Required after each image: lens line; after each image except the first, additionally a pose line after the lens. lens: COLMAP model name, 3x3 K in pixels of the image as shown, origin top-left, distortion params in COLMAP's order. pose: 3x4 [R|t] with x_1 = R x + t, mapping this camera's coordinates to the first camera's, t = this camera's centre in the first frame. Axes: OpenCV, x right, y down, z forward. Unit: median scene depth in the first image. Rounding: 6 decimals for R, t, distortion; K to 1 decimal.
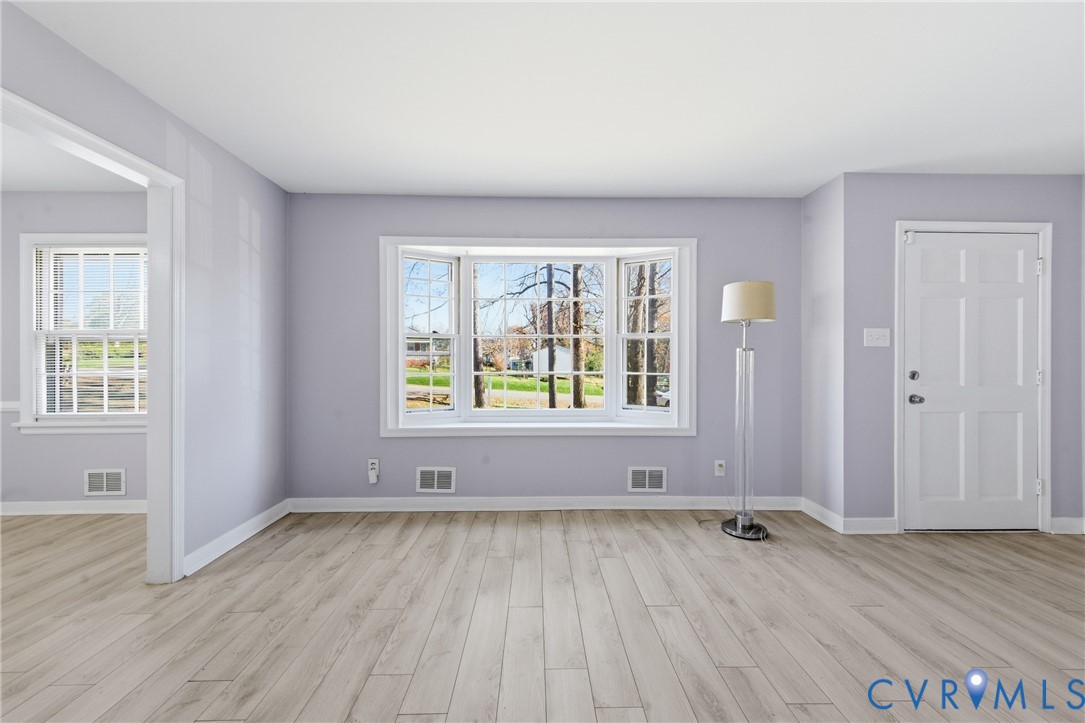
lens RADIAL K [[424.1, 0, 546.2], [0, 424.1, 356.3], [0, 0, 1]] dist [0.003496, -0.000044]
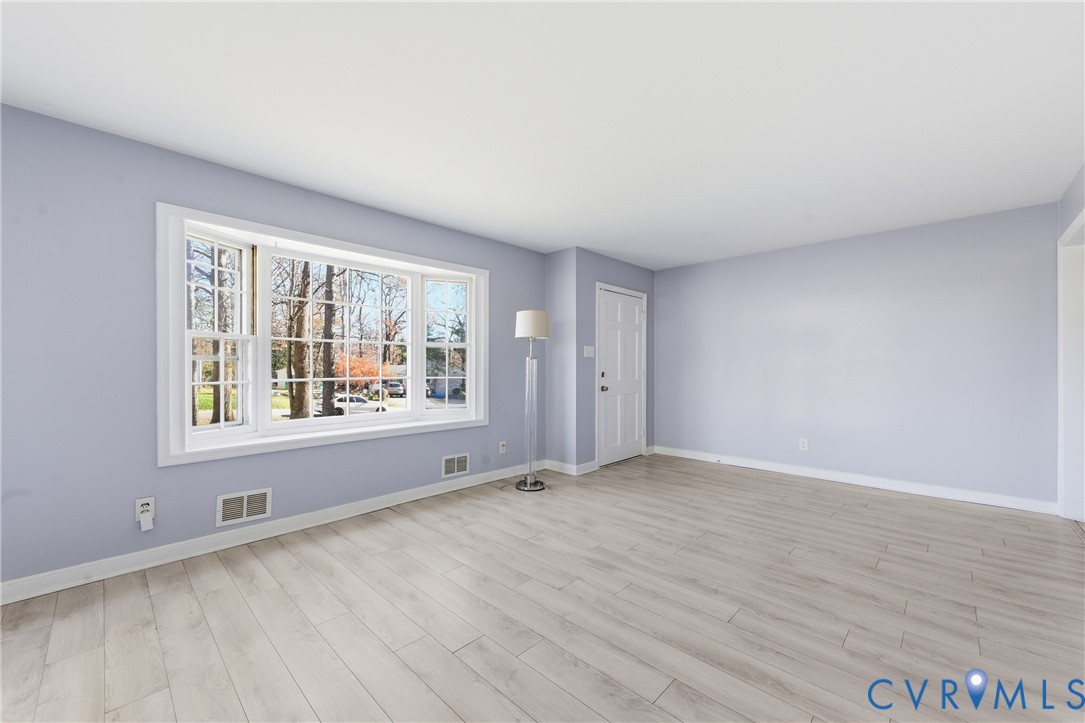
lens RADIAL K [[422.4, 0, 544.0], [0, 422.4, 362.8], [0, 0, 1]] dist [0.003288, -0.000738]
pose [[0.709138, 0.004261, 0.705057, -0.481345], [-0.006467, 0.999979, 0.000461, -0.001347], [-0.705040, -0.004887, 0.709151, -0.024435]]
